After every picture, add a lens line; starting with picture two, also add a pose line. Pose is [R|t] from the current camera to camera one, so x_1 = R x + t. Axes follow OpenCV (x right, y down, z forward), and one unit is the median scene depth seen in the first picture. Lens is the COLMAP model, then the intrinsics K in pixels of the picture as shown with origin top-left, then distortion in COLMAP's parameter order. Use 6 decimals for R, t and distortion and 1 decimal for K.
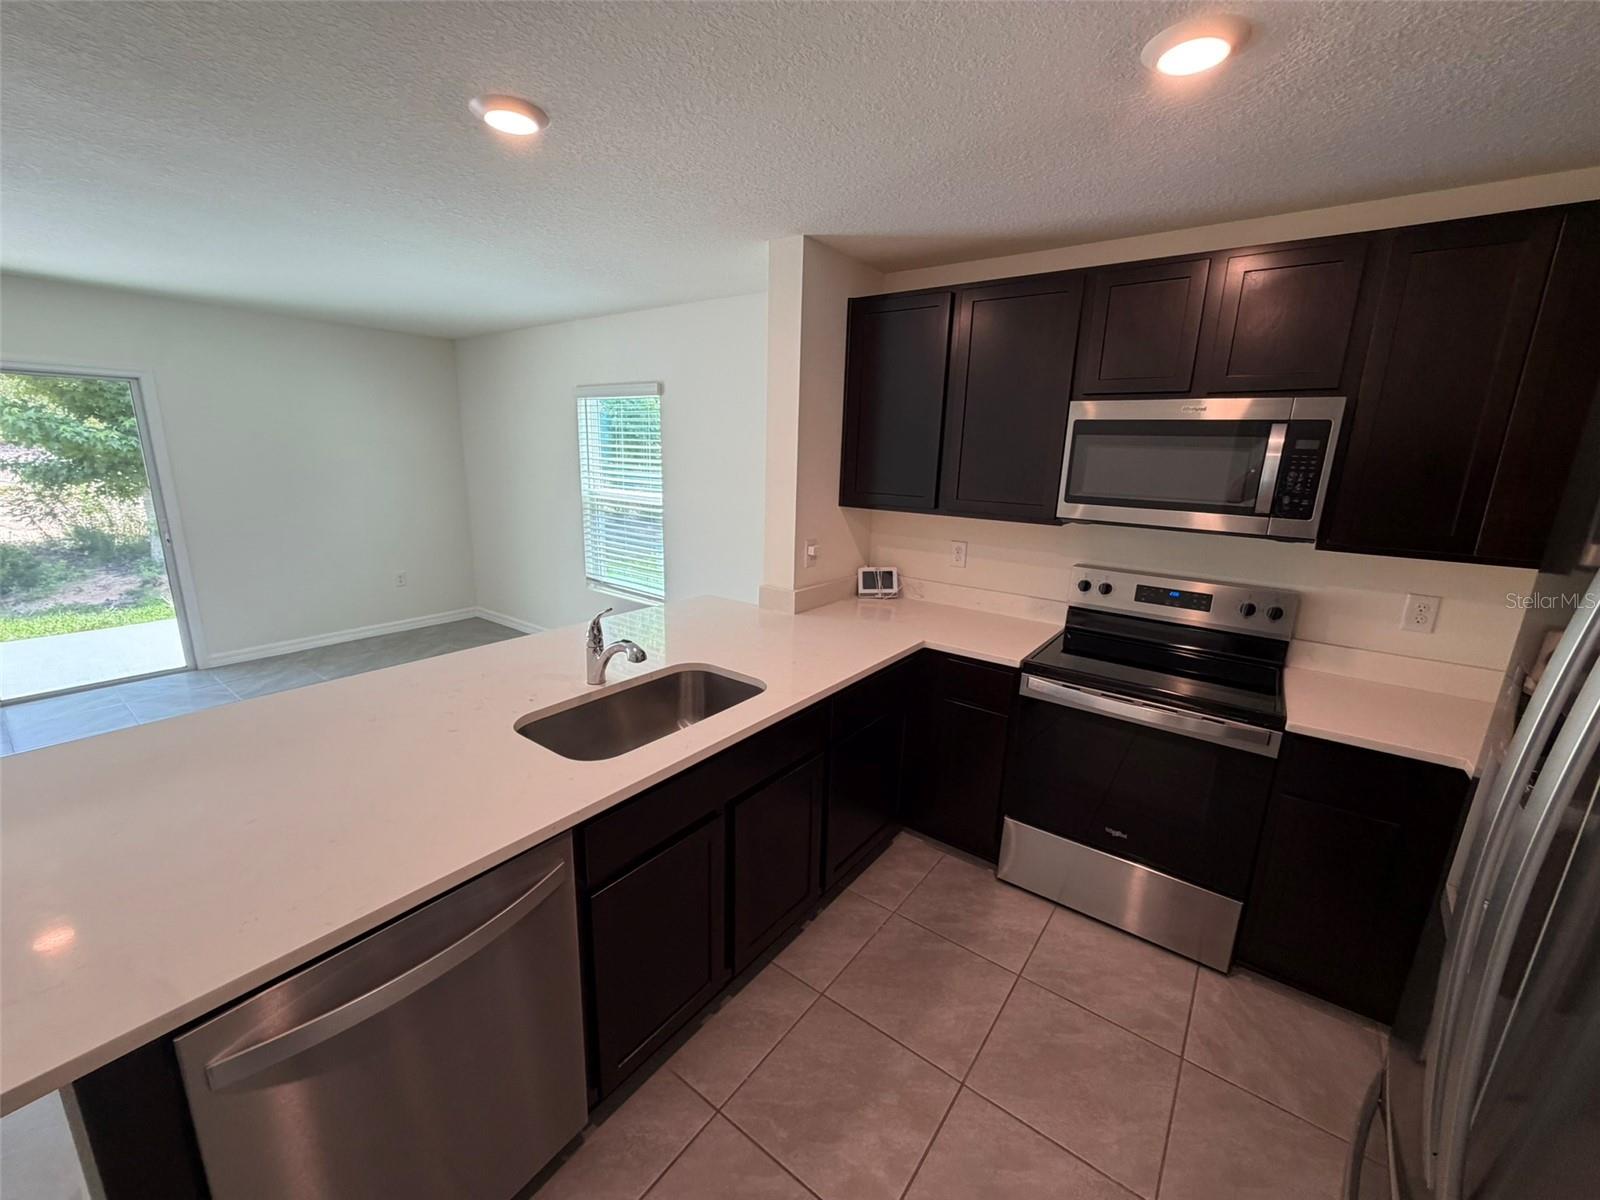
lens RADIAL K [[639.4, 0, 798.0], [0, 639.4, 599.8], [0, 0, 1]] dist [-0.000120, 0.000528]
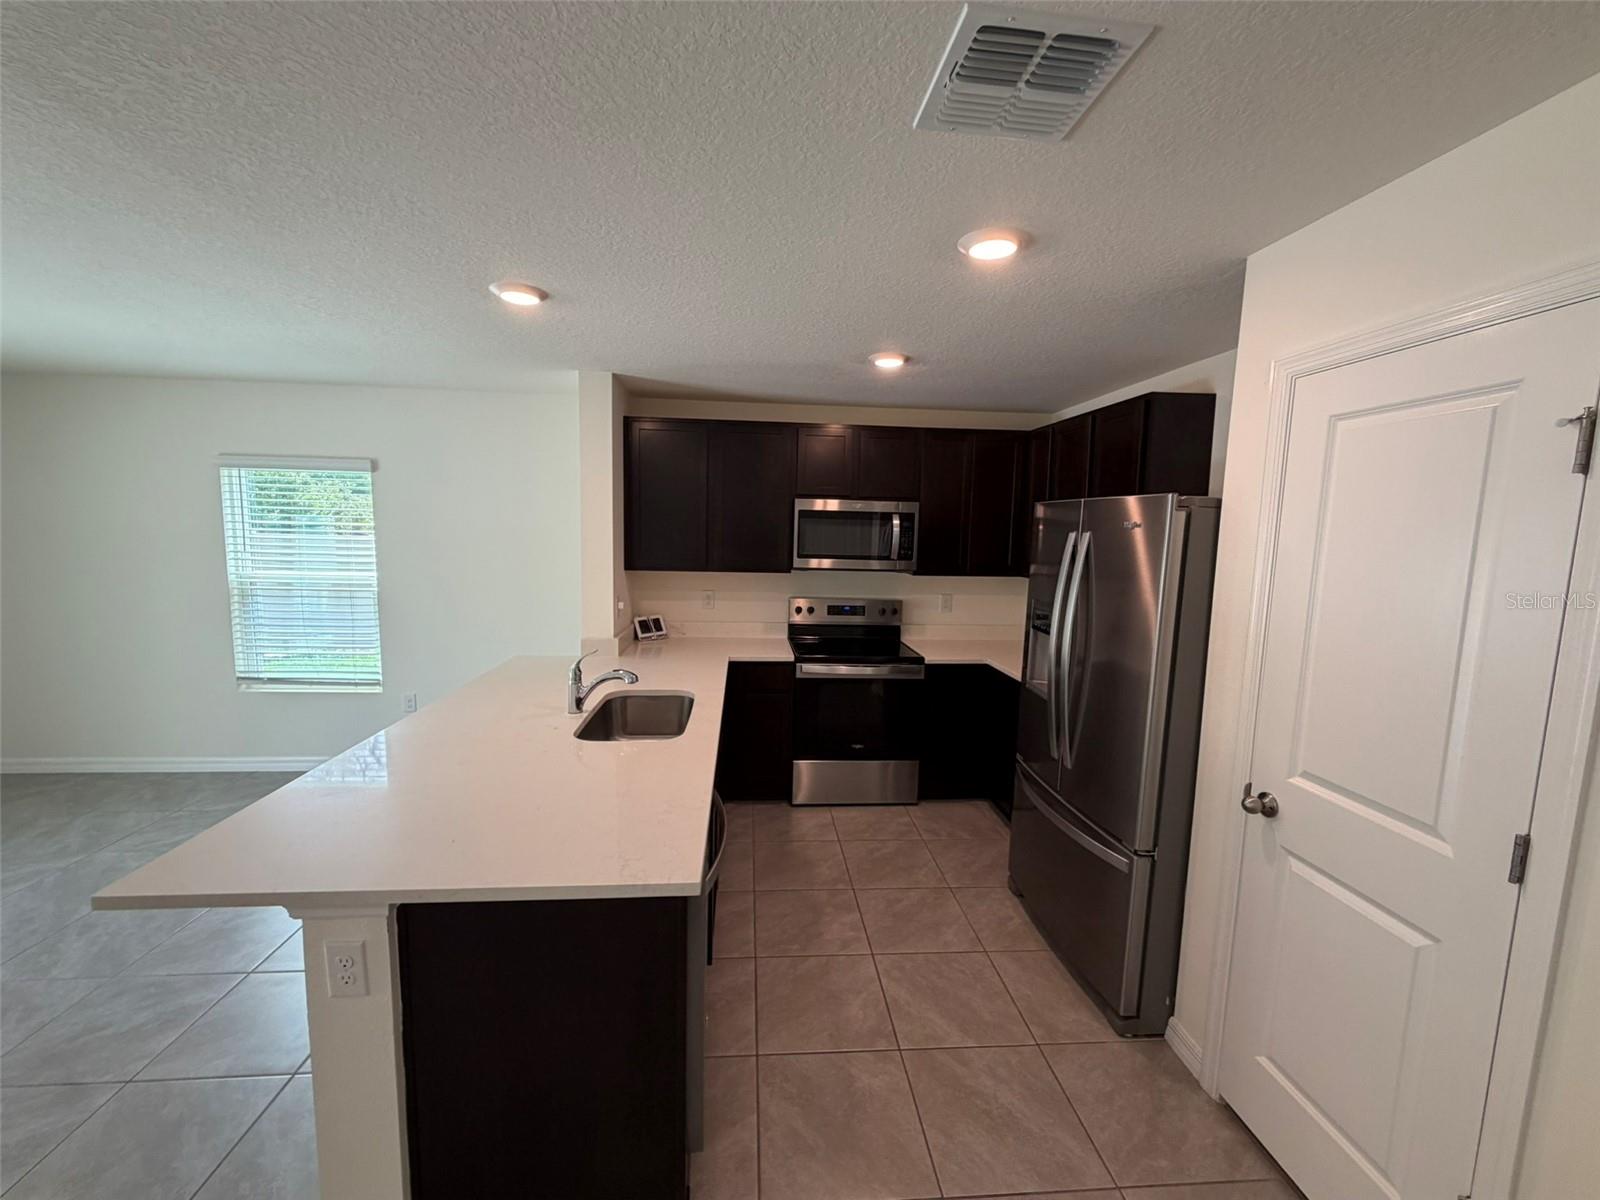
lens RADIAL K [[639.4, 0, 798.0], [0, 639.4, 599.8], [0, 0, 1]] dist [-0.000120, 0.000528]
pose [[0.749797, -0.085490, 0.656122, -0.626440], [0.151213, 0.987516, -0.044132, 0.024322], [-0.644158, 0.132304, 0.753363, -0.212368]]
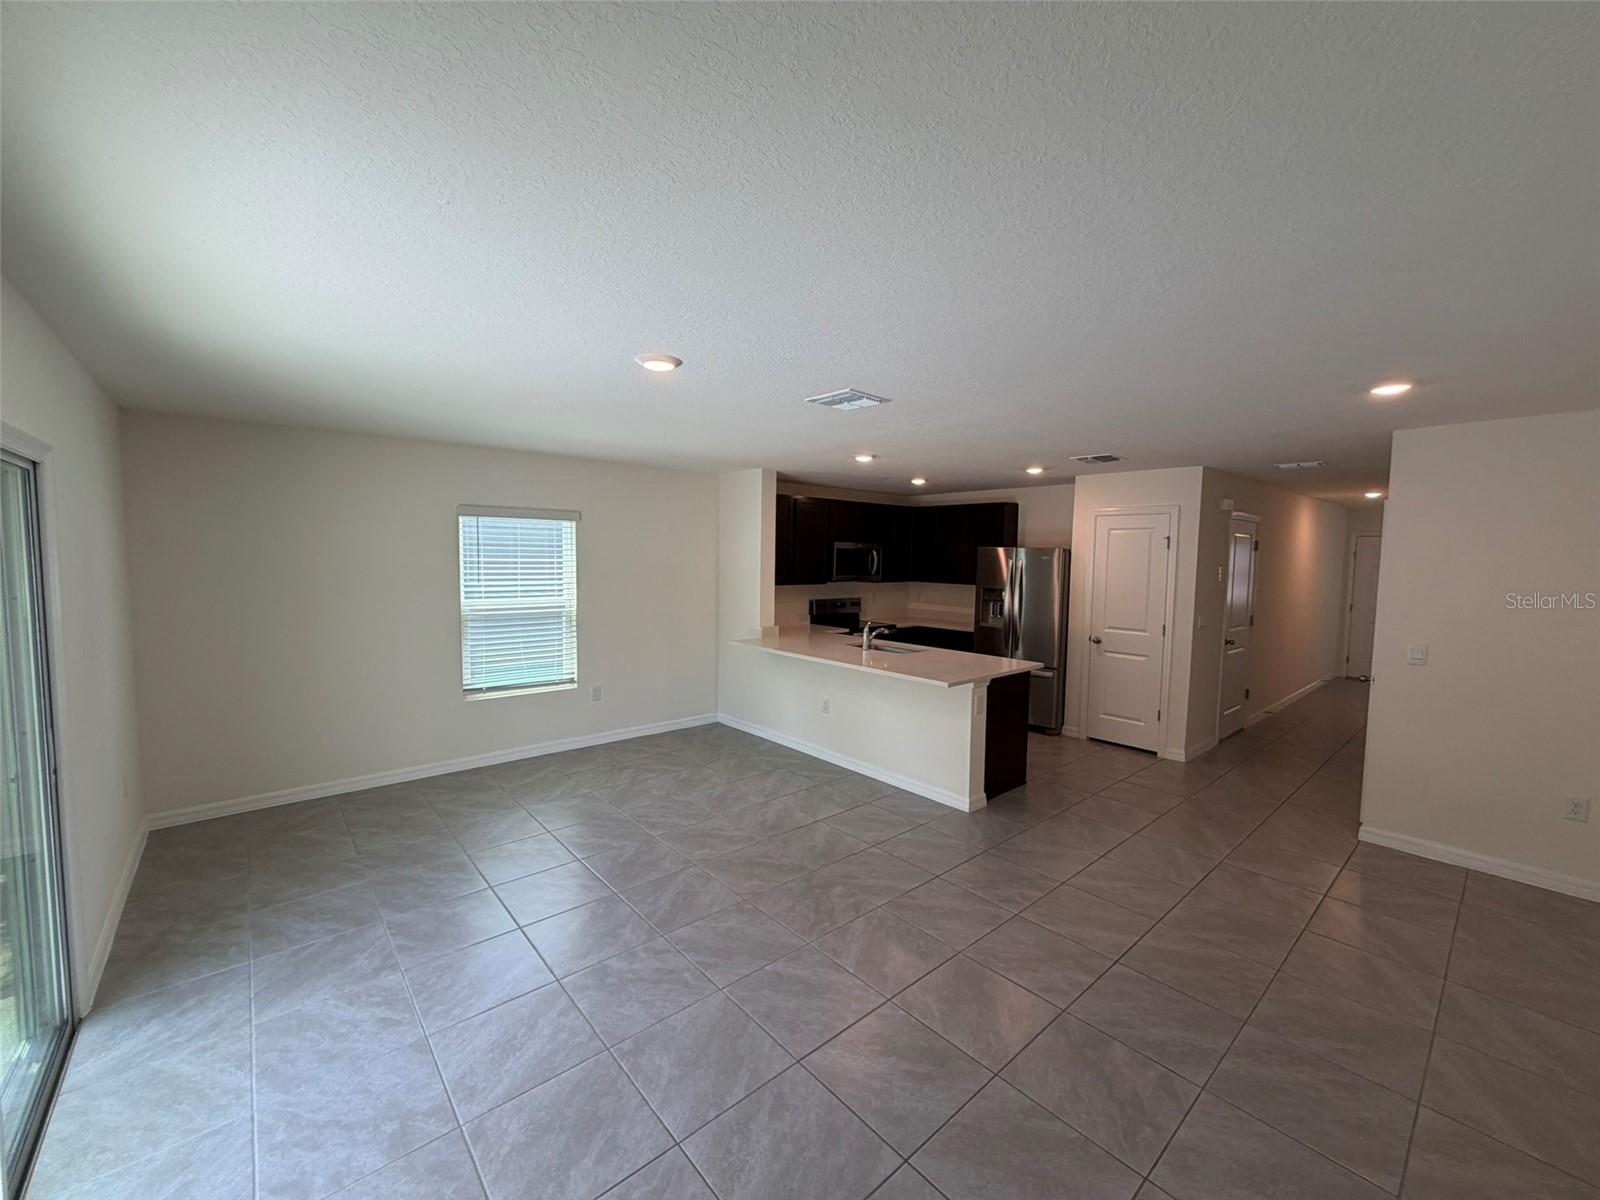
lens RADIAL K [[639.4, 0, 798.0], [0, 639.4, 599.8], [0, 0, 1]] dist [-0.000120, 0.000528]
pose [[0.208611, -0.094828, 0.973391, -2.294229], [0.218358, 0.974680, 0.048156, -0.206265], [-0.953311, 0.202502, 0.224036, 0.499336]]
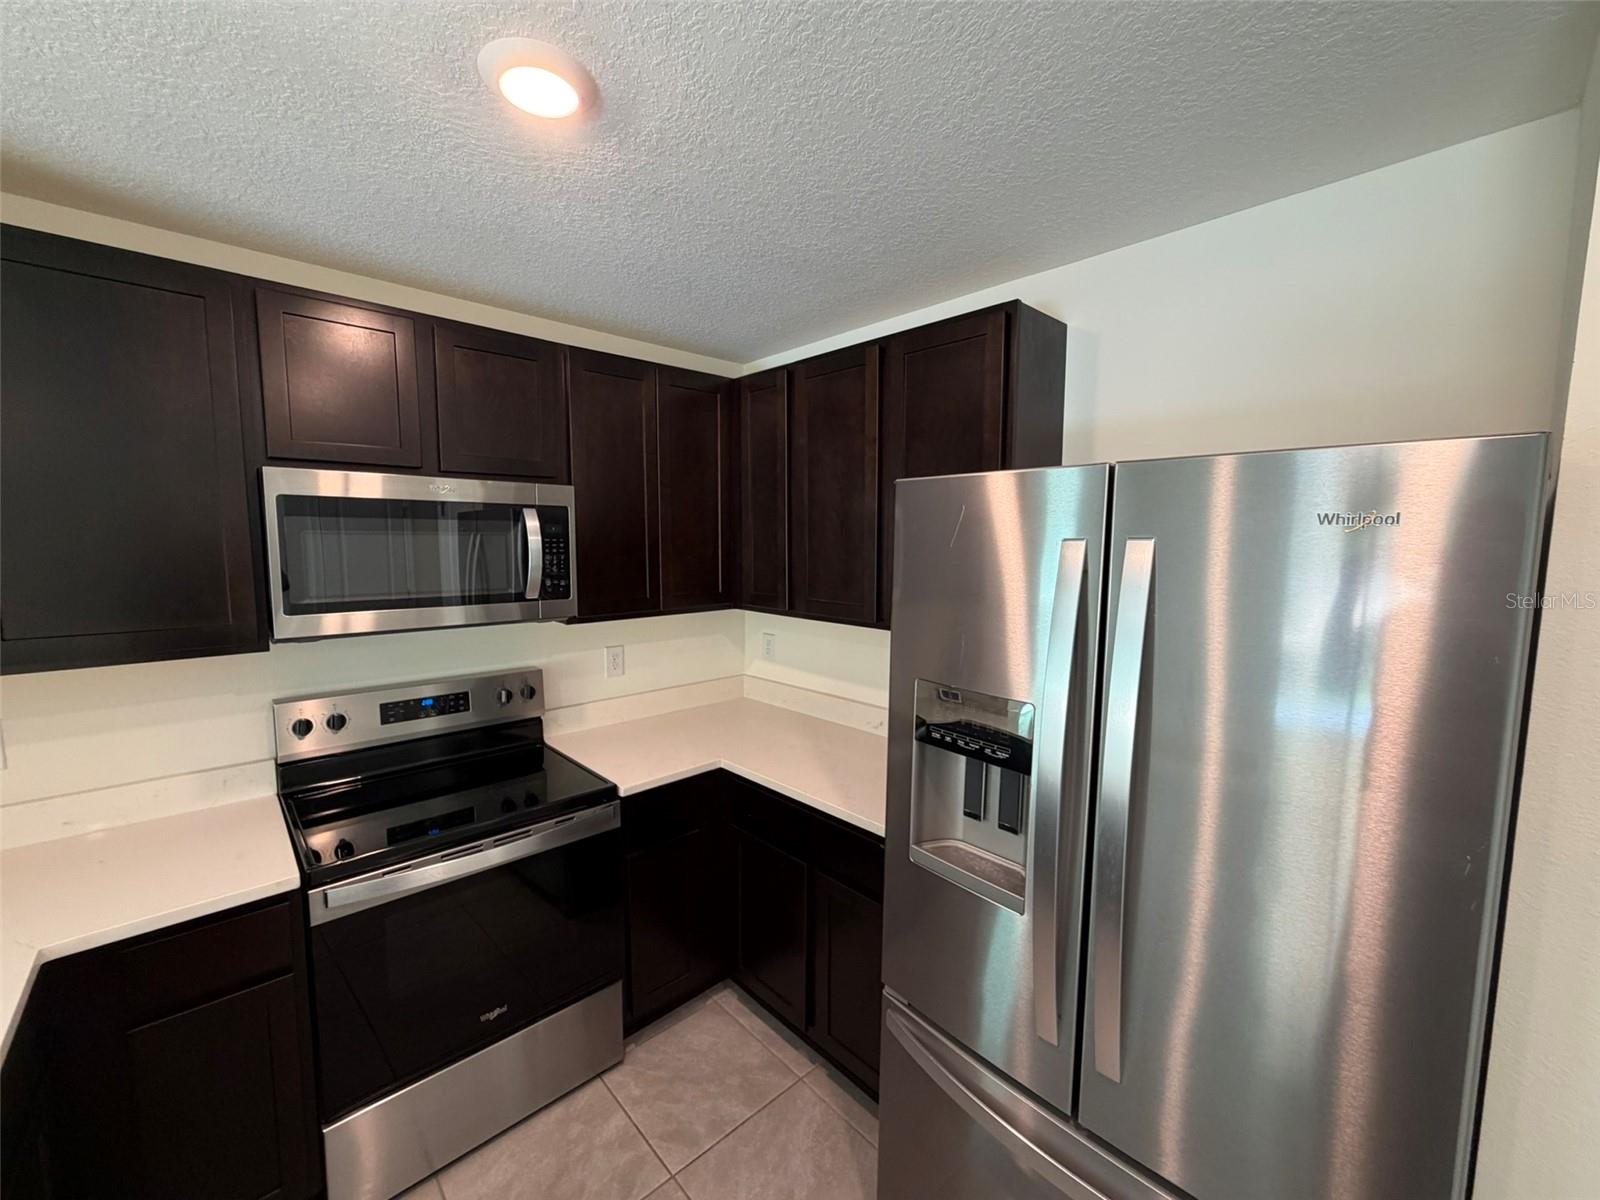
lens RADIAL K [[639.4, 0, 798.0], [0, 639.4, 599.8], [0, 0, 1]] dist [-0.000120, 0.000528]
pose [[0.182611, -0.121385, 0.975663, -0.122434], [0.230343, 0.970013, 0.077569, -0.090919], [-0.955822, 0.210572, 0.205095, 0.327872]]
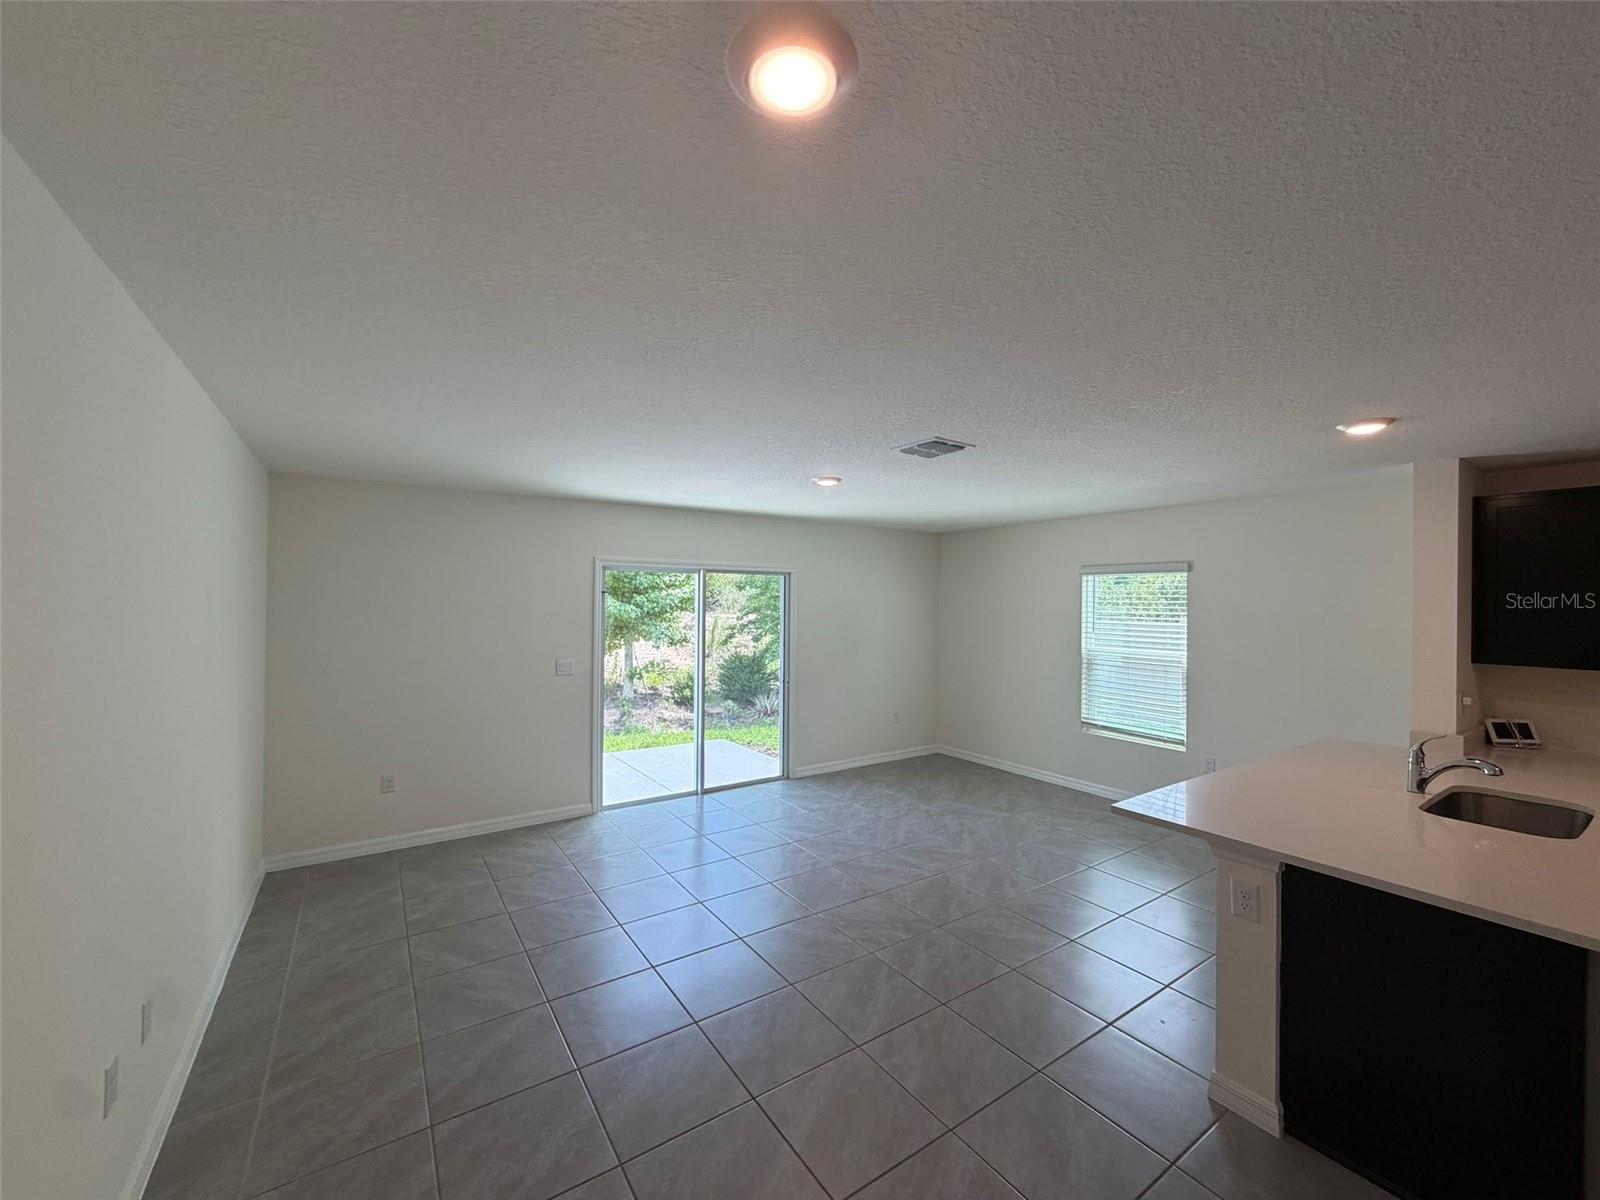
lens RADIAL K [[639.4, 0, 798.0], [0, 639.4, 599.8], [0, 0, 1]] dist [-0.000120, 0.000528]
pose [[0.946385, -0.020626, -0.322382, -0.859644], [-0.057287, 0.971426, -0.230325, 0.093575], [0.317921, 0.236444, 0.918161, -0.570575]]
